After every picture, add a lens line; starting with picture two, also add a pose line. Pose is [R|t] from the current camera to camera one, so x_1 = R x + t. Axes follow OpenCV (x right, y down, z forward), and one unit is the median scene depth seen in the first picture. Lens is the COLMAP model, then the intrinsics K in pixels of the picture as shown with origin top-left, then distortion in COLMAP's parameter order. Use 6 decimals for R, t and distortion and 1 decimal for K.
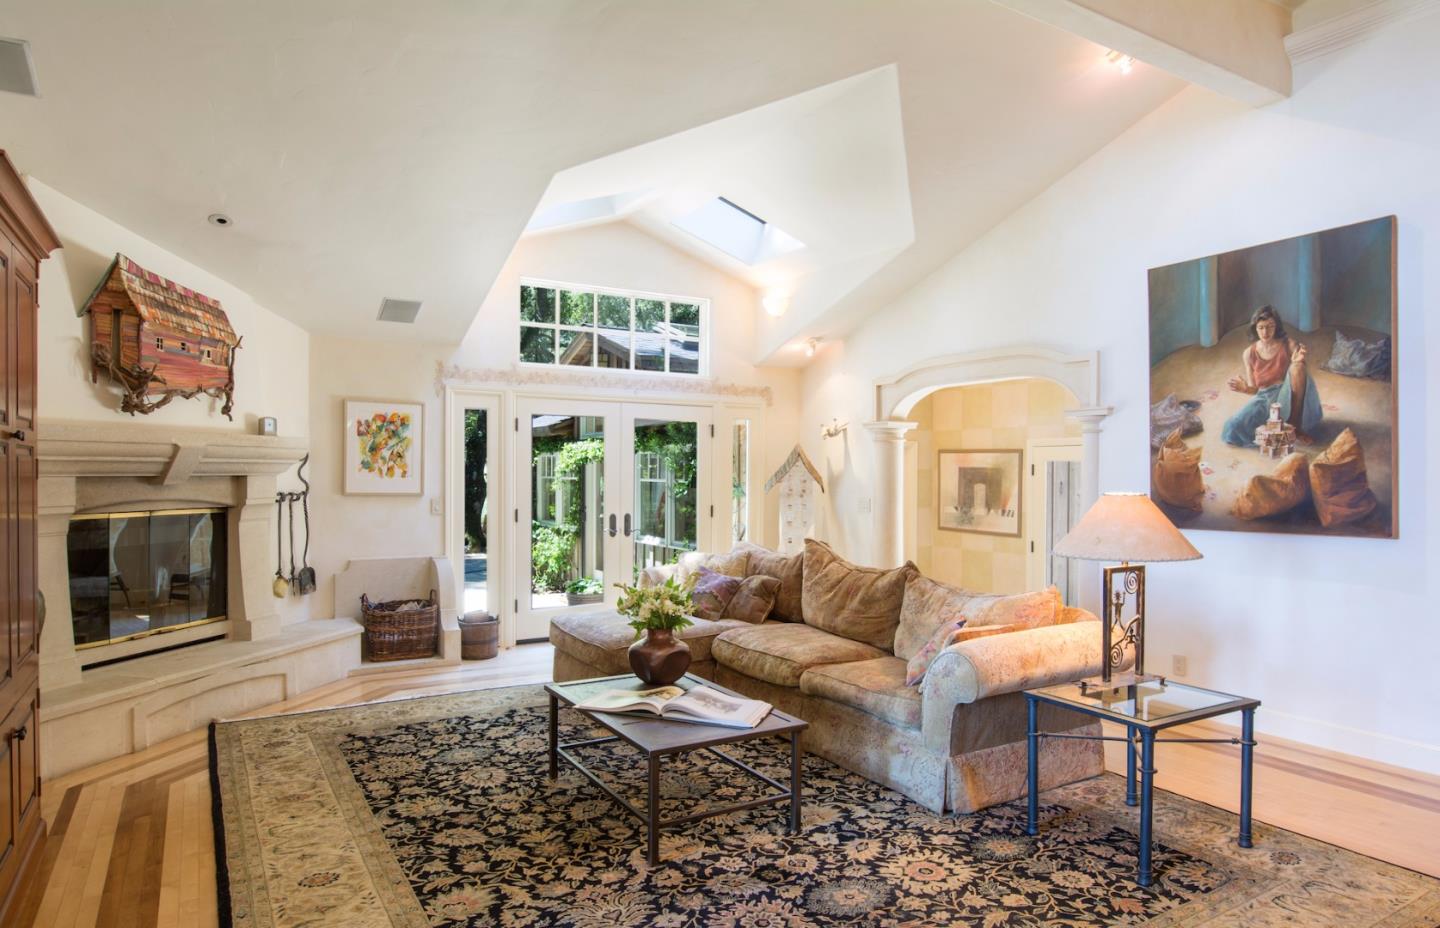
lens RADIAL K [[879.7, 0, 720.3], [0, 879.7, 469.4], [0, 0, 1]] dist [-0.004718, -0.000489]
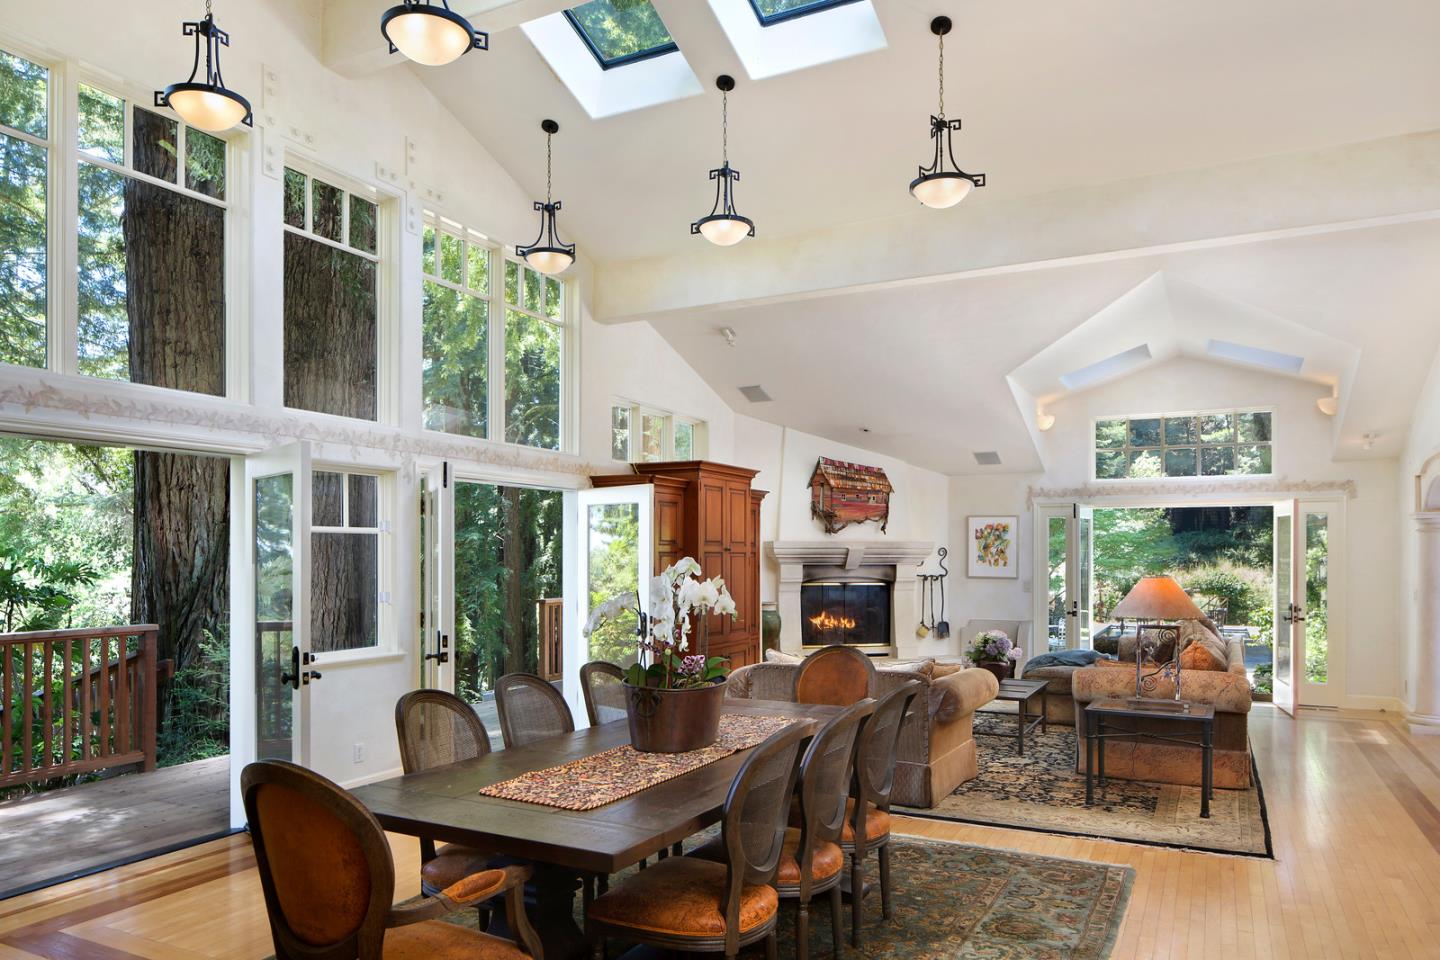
lens RADIAL K [[963.9, 0, 715.7], [0, 963.9, 555.1], [0, 0, 1]] dist [-0.001125, 0.000018]
pose [[0.527115, -0.005769, -0.849775, 0.920890], [0.002605, 0.999983, -0.005173, -0.002988], [0.849790, 0.000514, 0.527121, -0.332745]]
